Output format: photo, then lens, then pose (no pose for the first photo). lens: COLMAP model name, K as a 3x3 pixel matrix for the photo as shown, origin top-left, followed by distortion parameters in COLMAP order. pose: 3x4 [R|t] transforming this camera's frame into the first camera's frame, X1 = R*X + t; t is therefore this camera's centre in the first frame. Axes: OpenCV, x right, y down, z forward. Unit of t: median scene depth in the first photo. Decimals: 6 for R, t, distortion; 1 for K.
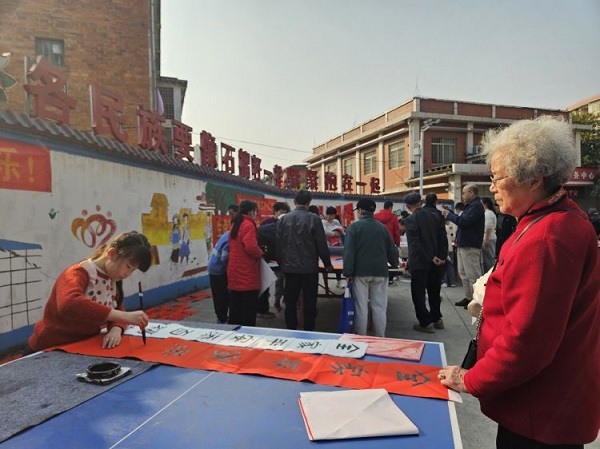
lens RADIAL K [[402.9, 0, 300.0], [0, 402.9, 224.5], [0, 0, 1]] dist [0.081407, -0.079038]
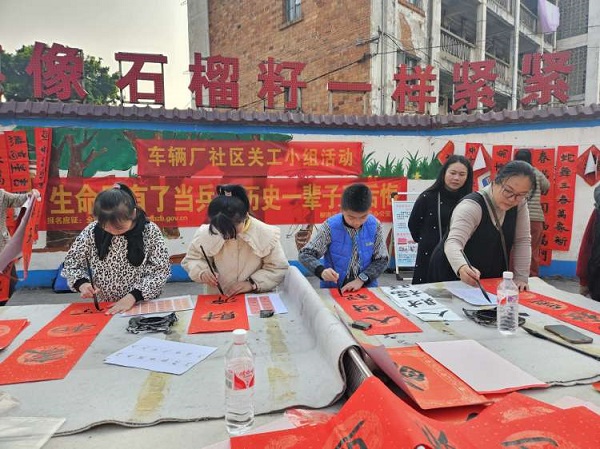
lens RADIAL K [[402.9, 0, 300.0], [0, 402.9, 224.5], [0, 0, 1]] dist [0.081407, -0.079038]
pose [[0.416266, 0.086734, -0.905096, 0.263573], [-0.006152, 0.995686, 0.092586, -0.006525], [0.909222, -0.032973, 0.415004, 0.551973]]
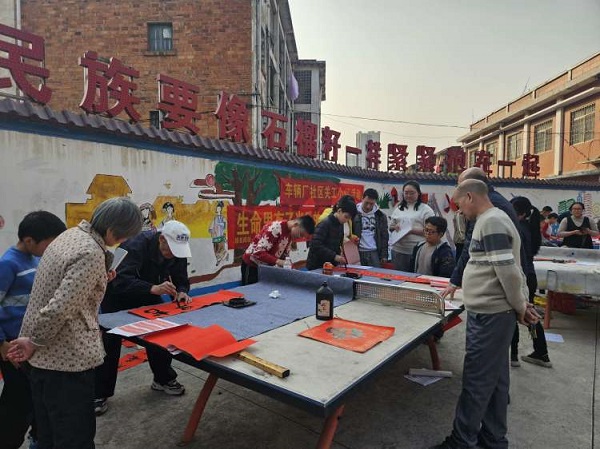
lens RADIAL K [[402.9, 0, 300.0], [0, 402.9, 224.5], [0, 0, 1]] dist [0.081407, -0.079038]
pose [[0.924144, 0.036911, -0.380257, 0.094355], [-0.024264, 0.998983, 0.038001, -0.009883], [0.381273, -0.025892, 0.924100, 0.180807]]
